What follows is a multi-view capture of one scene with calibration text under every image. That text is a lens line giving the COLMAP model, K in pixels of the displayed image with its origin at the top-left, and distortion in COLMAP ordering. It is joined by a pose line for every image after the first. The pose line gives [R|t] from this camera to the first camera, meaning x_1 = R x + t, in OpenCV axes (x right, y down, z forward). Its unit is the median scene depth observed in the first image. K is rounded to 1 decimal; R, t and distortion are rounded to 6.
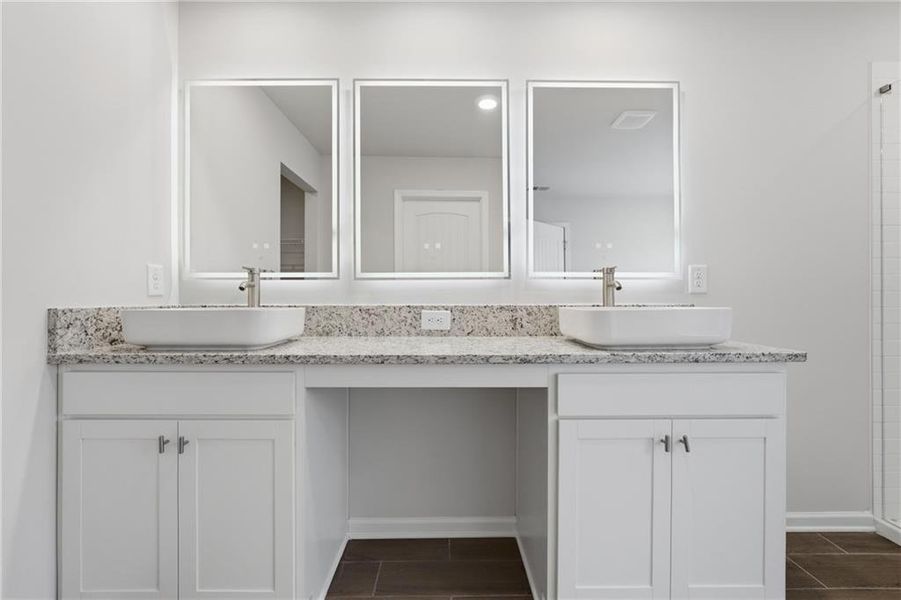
lens RADIAL K [[390.7, 0, 452.9], [0, 390.7, 288.2], [0, 0, 1]] dist [-0.013470, 0.006090]
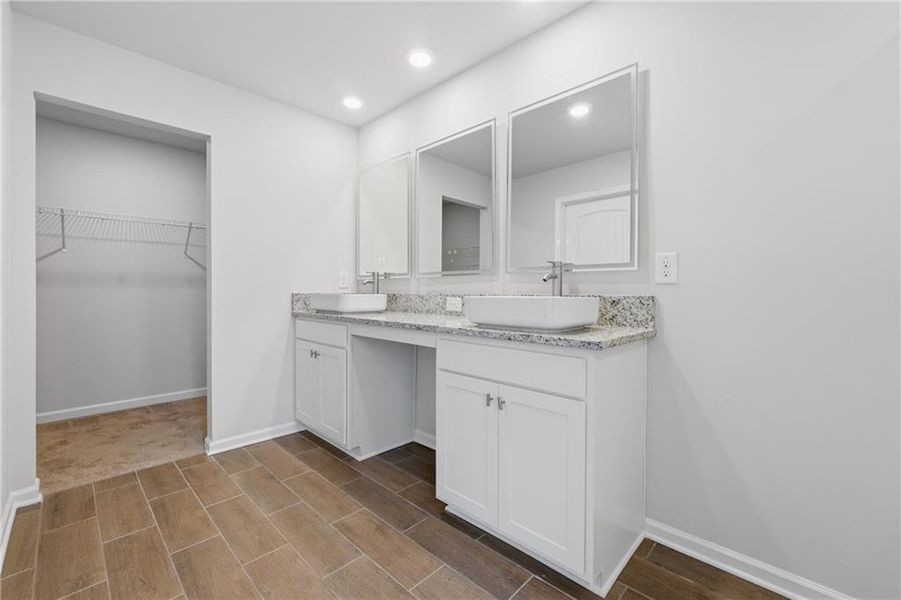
lens RADIAL K [[390.7, 0, 452.9], [0, 390.7, 288.2], [0, 0, 1]] dist [-0.013470, 0.006090]
pose [[0.699667, -0.001884, -0.714467, 0.985283], [0.019744, 0.999666, 0.016699, -0.001651], [0.714197, -0.025790, 0.699470, -0.008116]]
